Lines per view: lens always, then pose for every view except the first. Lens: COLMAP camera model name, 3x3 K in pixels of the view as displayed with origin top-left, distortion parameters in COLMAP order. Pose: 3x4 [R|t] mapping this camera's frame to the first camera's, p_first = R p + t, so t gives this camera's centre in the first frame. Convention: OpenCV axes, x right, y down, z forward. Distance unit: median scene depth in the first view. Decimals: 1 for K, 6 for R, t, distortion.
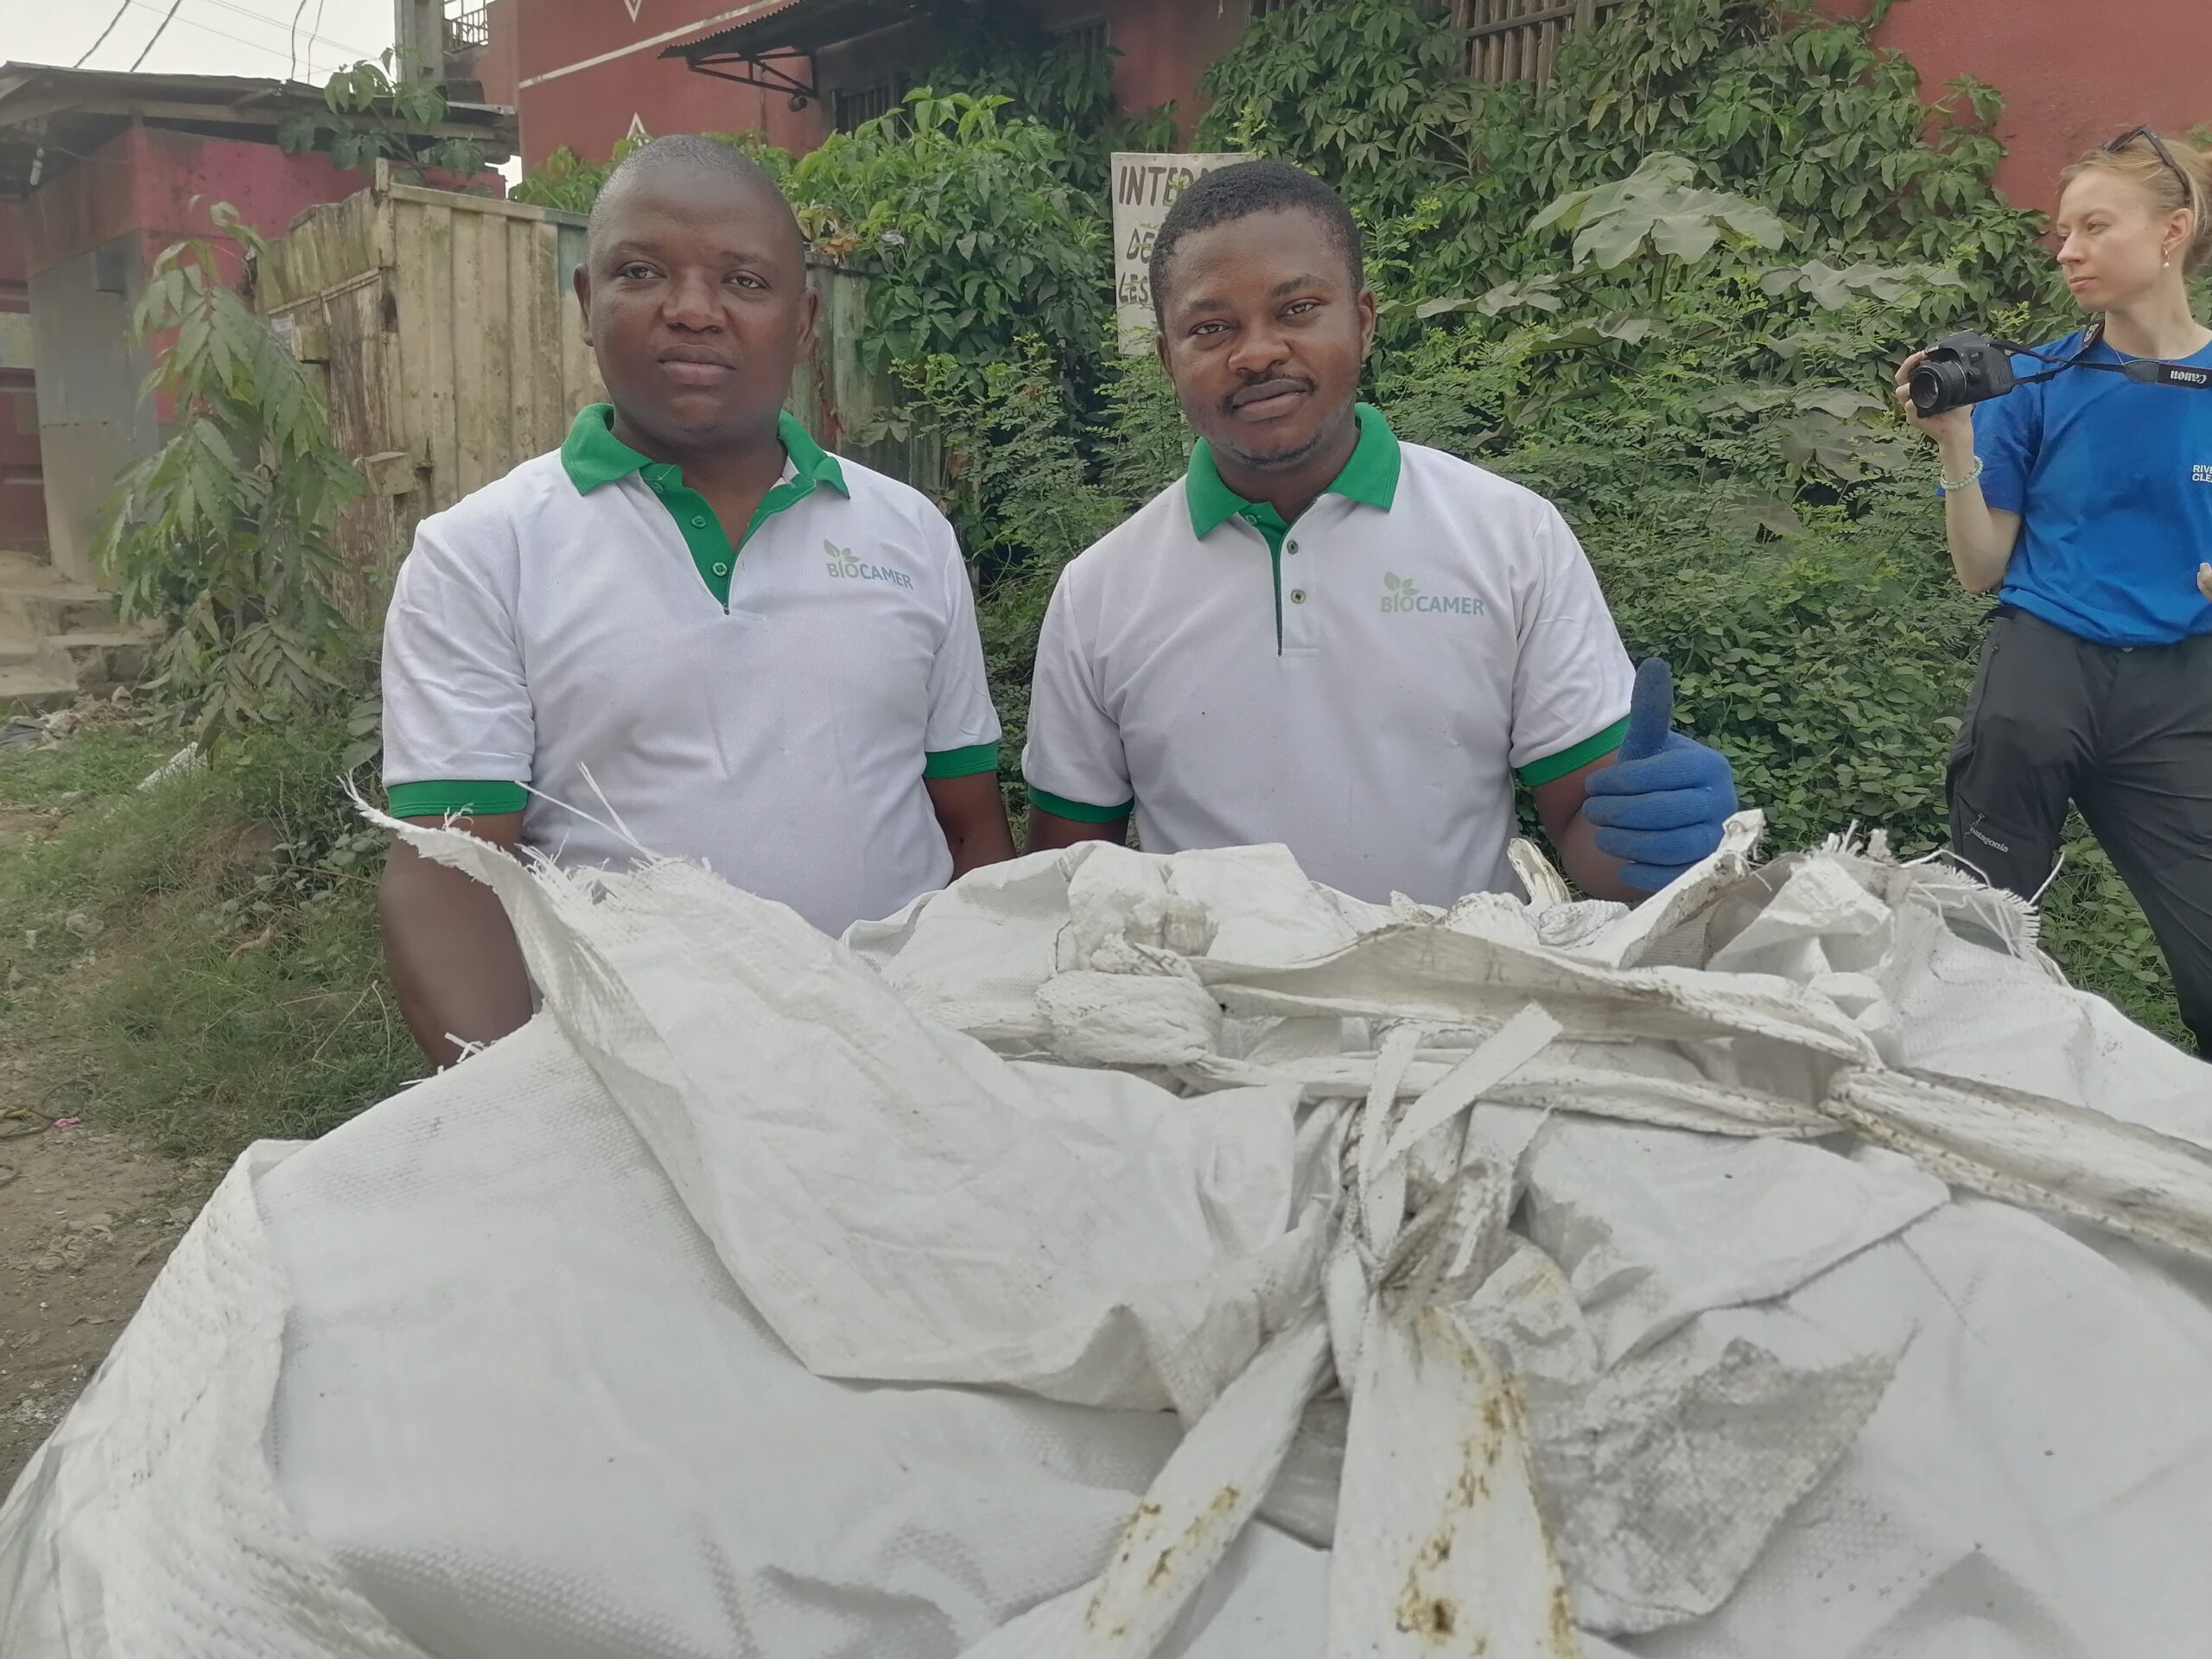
lens RADIAL K [[1702.0, 0, 1146.9], [0, 1702.0, 841.5], [0, 0, 1]] dist [0.050418, -0.061709]
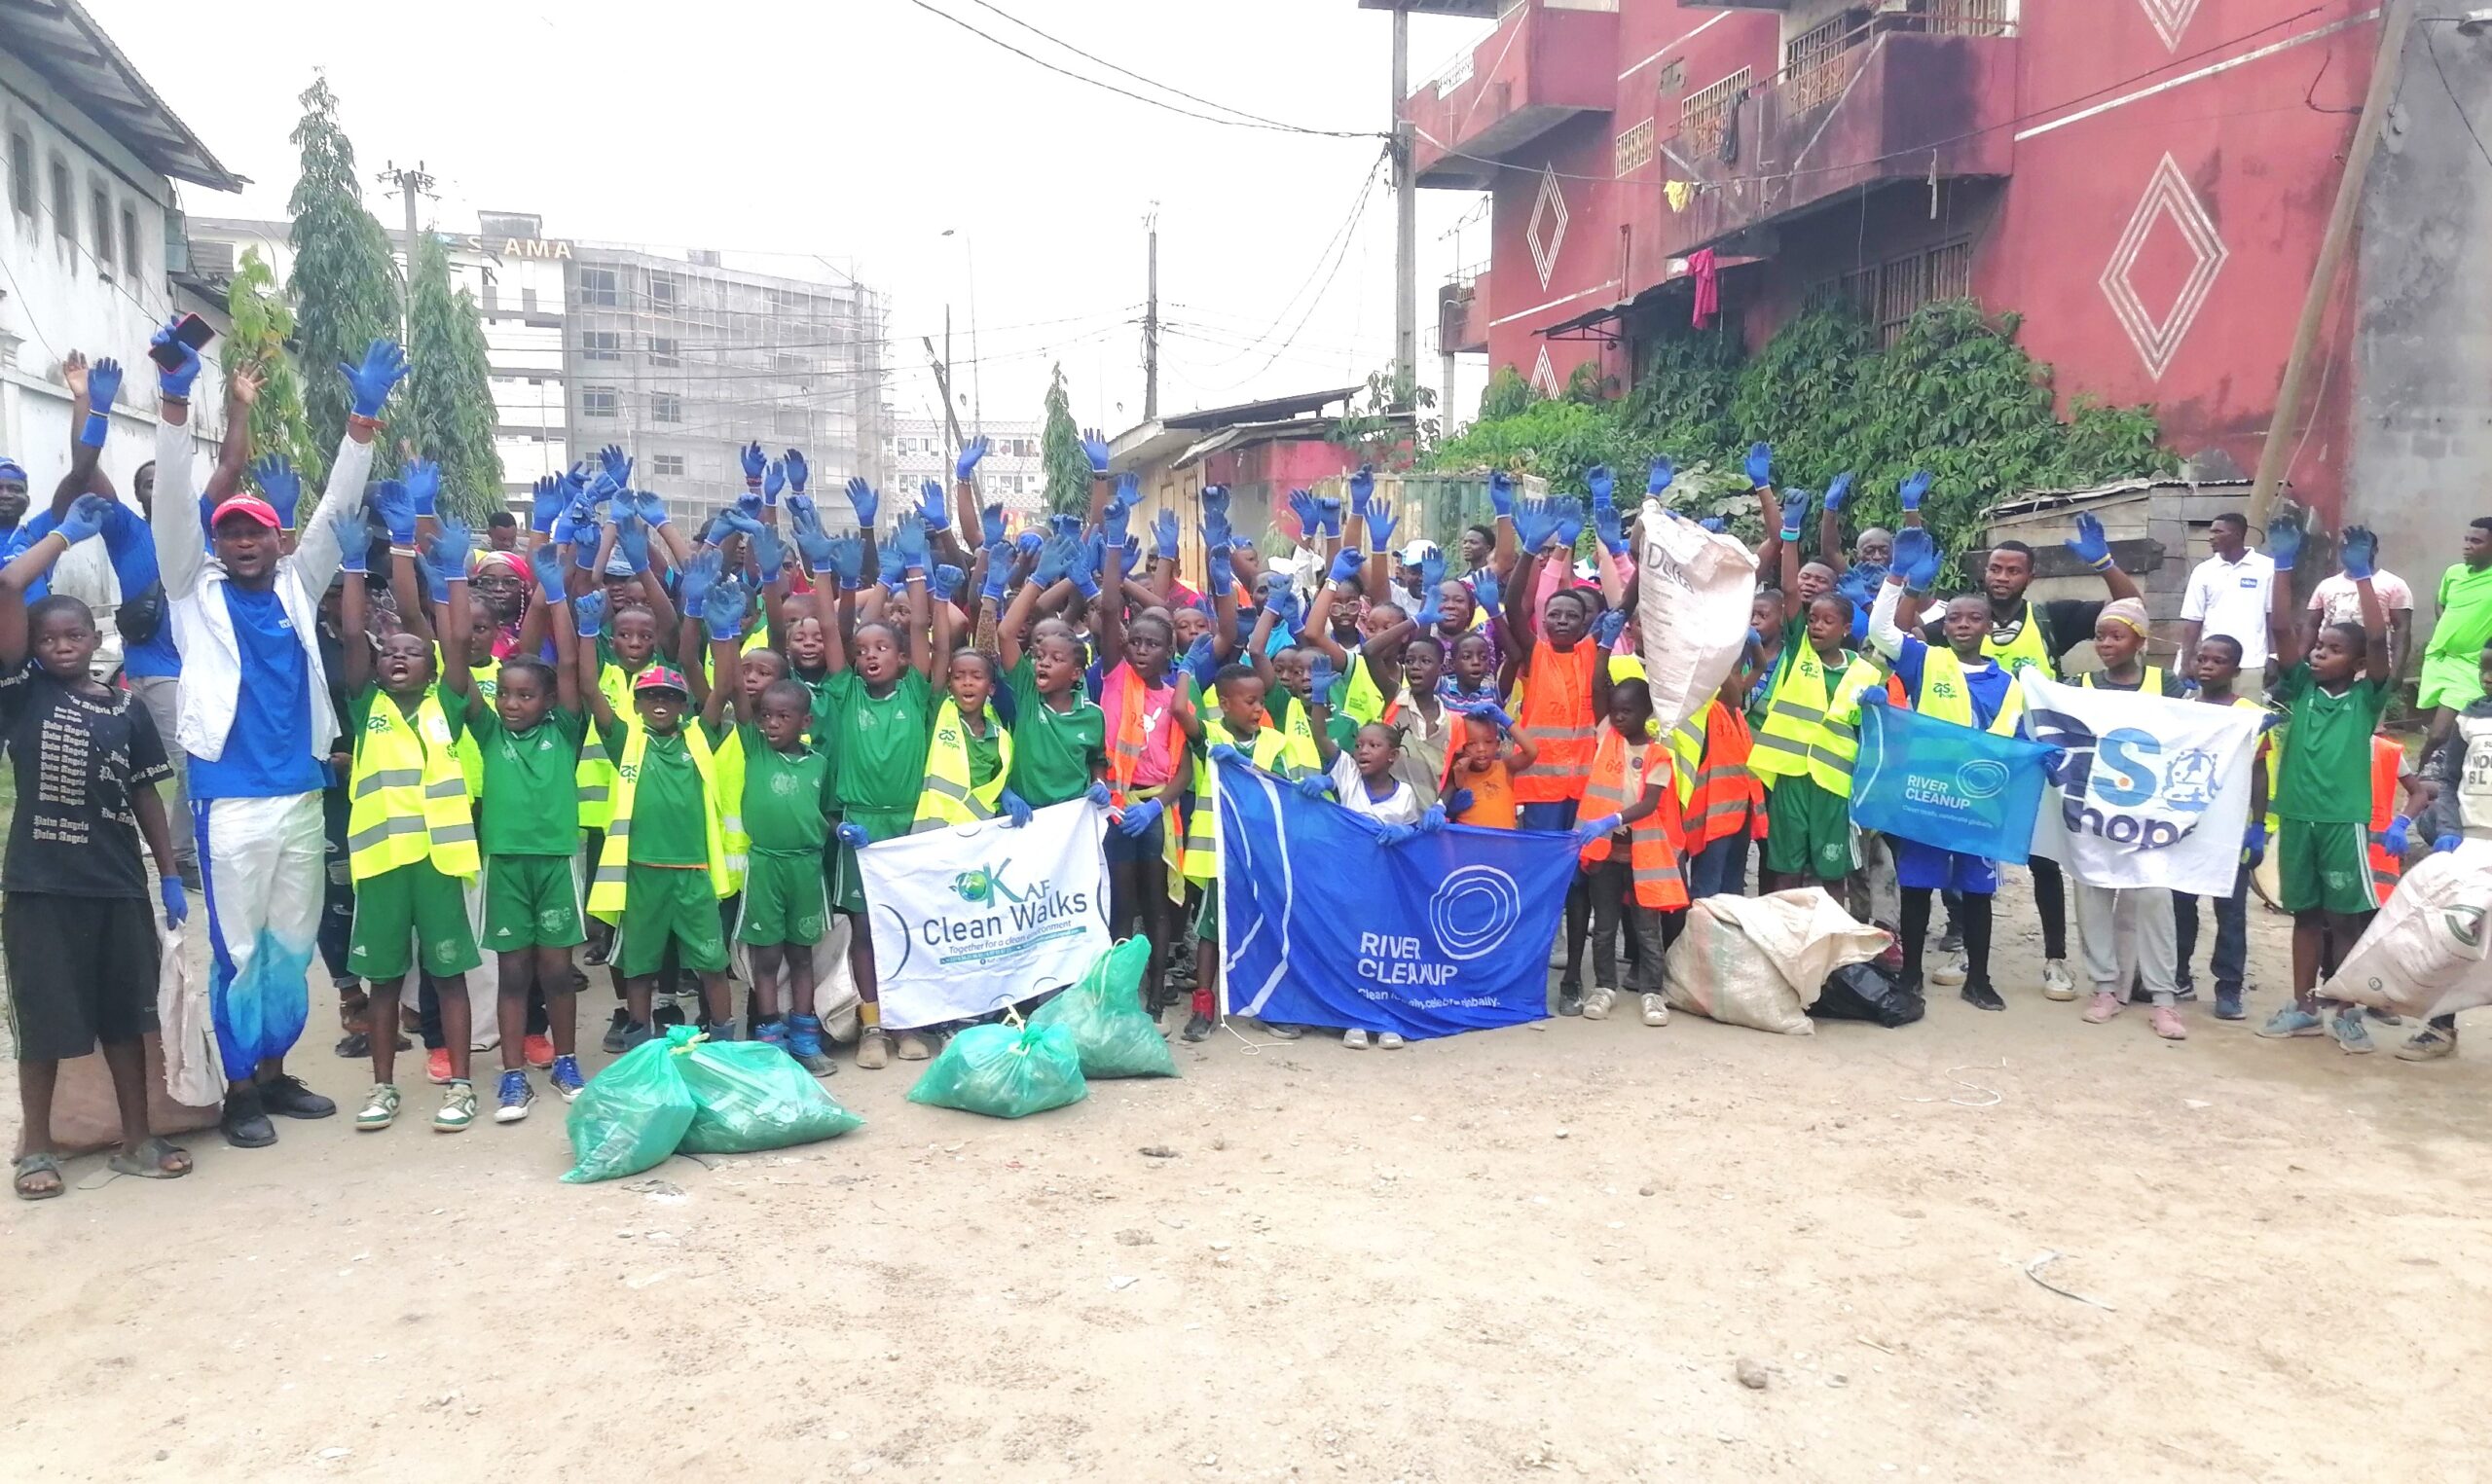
lens RADIAL K [[1849.8, 0, 1240.5], [0, 1849.8, 749.7], [0, 0, 1]] dist [0.025307, -0.005597]
pose [[0.854104, 0.022134, -0.519630, 0.868380], [-0.069477, 0.994995, -0.071814, 0.262023], [0.515440, 0.097439, 0.851368, -1.421653]]
